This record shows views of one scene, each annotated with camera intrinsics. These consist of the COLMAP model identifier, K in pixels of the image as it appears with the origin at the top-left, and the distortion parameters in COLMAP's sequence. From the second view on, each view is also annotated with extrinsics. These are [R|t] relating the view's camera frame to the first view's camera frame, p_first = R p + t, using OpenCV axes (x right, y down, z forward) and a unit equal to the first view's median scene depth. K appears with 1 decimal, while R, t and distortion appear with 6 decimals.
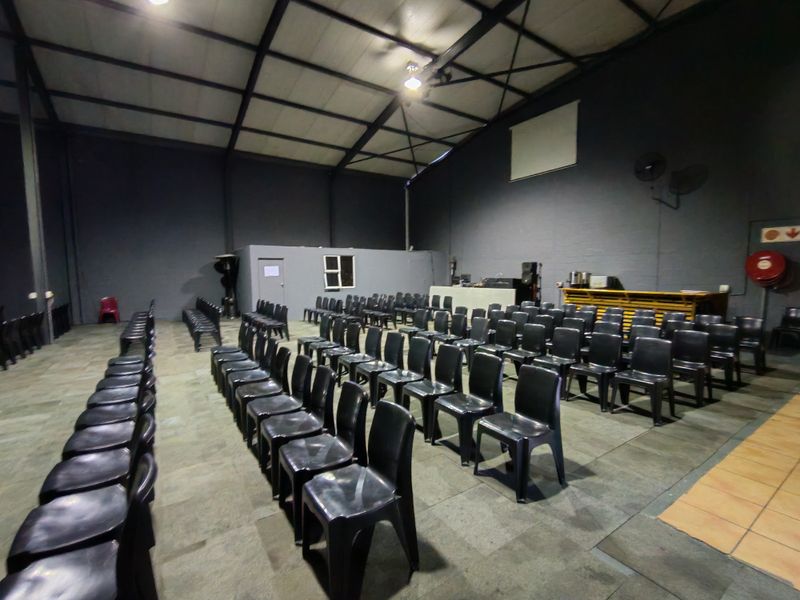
lens RADIAL K [[365.5, 0, 398.0], [0, 365.5, 303.3], [0, 0, 1]] dist [-0.001537, 0.001226]
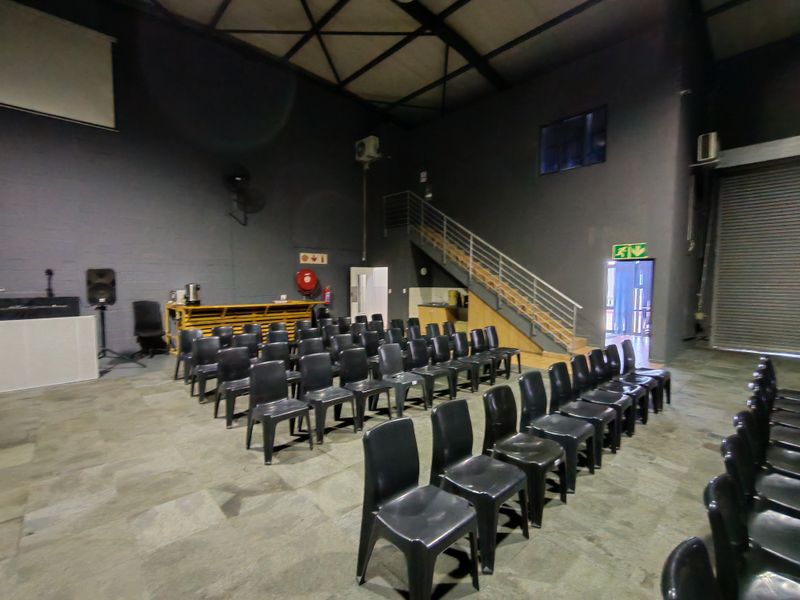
lens RADIAL K [[365.5, 0, 399.3], [0, 365.5, 302.6], [0, 0, 1]] dist [-0.001537, 0.001226]
pose [[-0.167353, -0.052781, 0.984483, -0.313740], [0.081357, 0.994421, 0.067144, -0.058379], [-0.982534, 0.091331, -0.162125, 0.633566]]
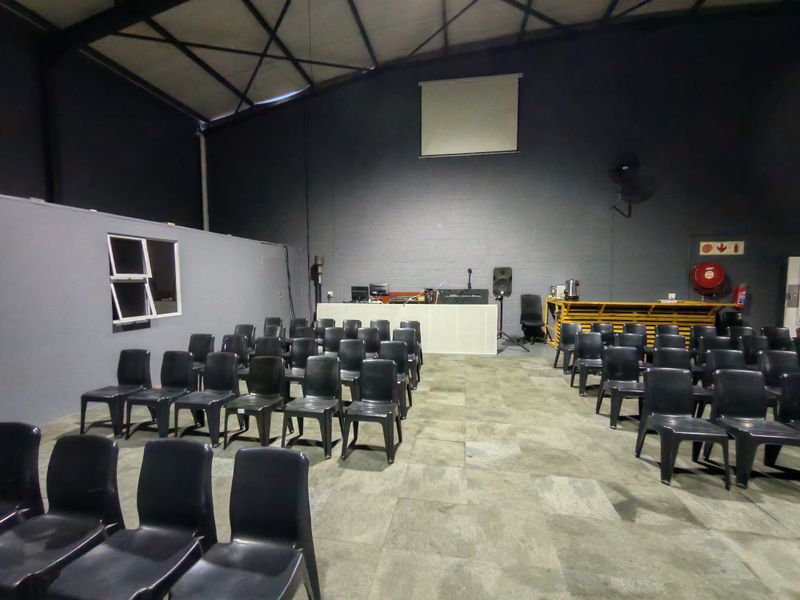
lens RADIAL K [[365.5, 0, 399.8], [0, 365.5, 302.4], [0, 0, 1]] dist [-0.001537, 0.001226]
pose [[0.689967, -0.043995, 0.722503, -0.324546], [0.056496, 0.998379, 0.006842, -0.058807], [-0.721633, 0.036098, 0.691334, 0.651422]]
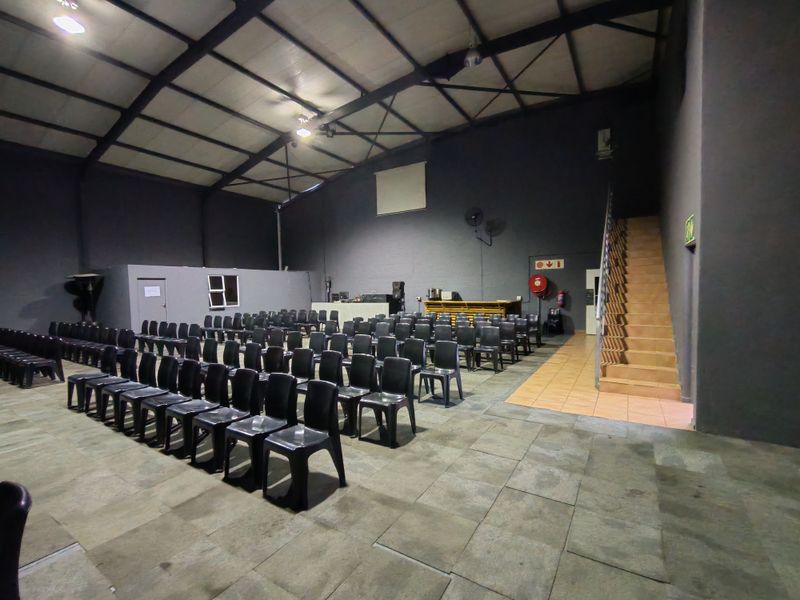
lens RADIAL K [[365.5, 0, 398.4], [0, 365.5, 303.7], [0, 0, 1]] dist [-0.001537, 0.001226]
pose [[0.914585, -0.027900, 0.403430, -0.158249], [0.046676, 0.998233, -0.036782, 0.011958], [-0.401691, 0.052471, 0.914271, -0.166397]]
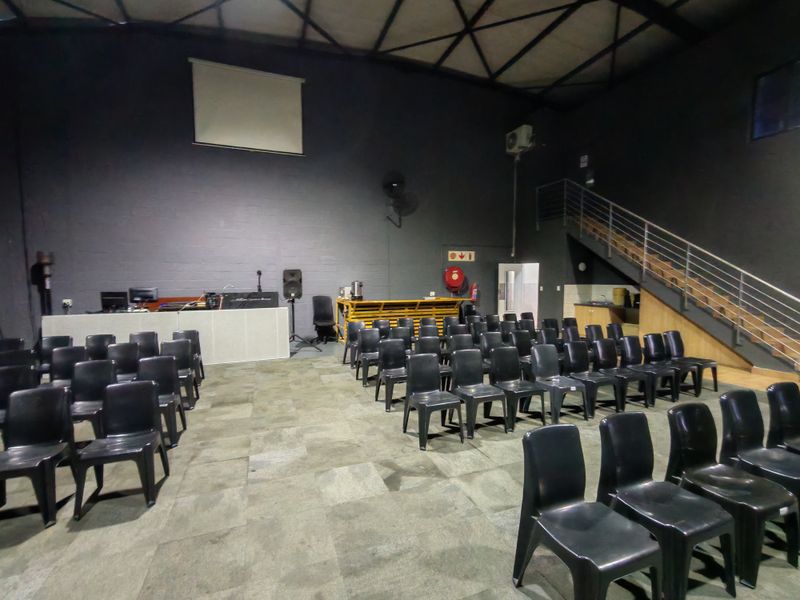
lens RADIAL K [[365.5, 0, 399.0], [0, 365.5, 302.3], [0, 0, 1]] dist [-0.001537, 0.001226]
pose [[0.221024, -0.058894, 0.973488, -0.316251], [0.085410, 0.995509, 0.040834, -0.058547], [-0.971521, 0.074120, 0.225062, 0.640305]]
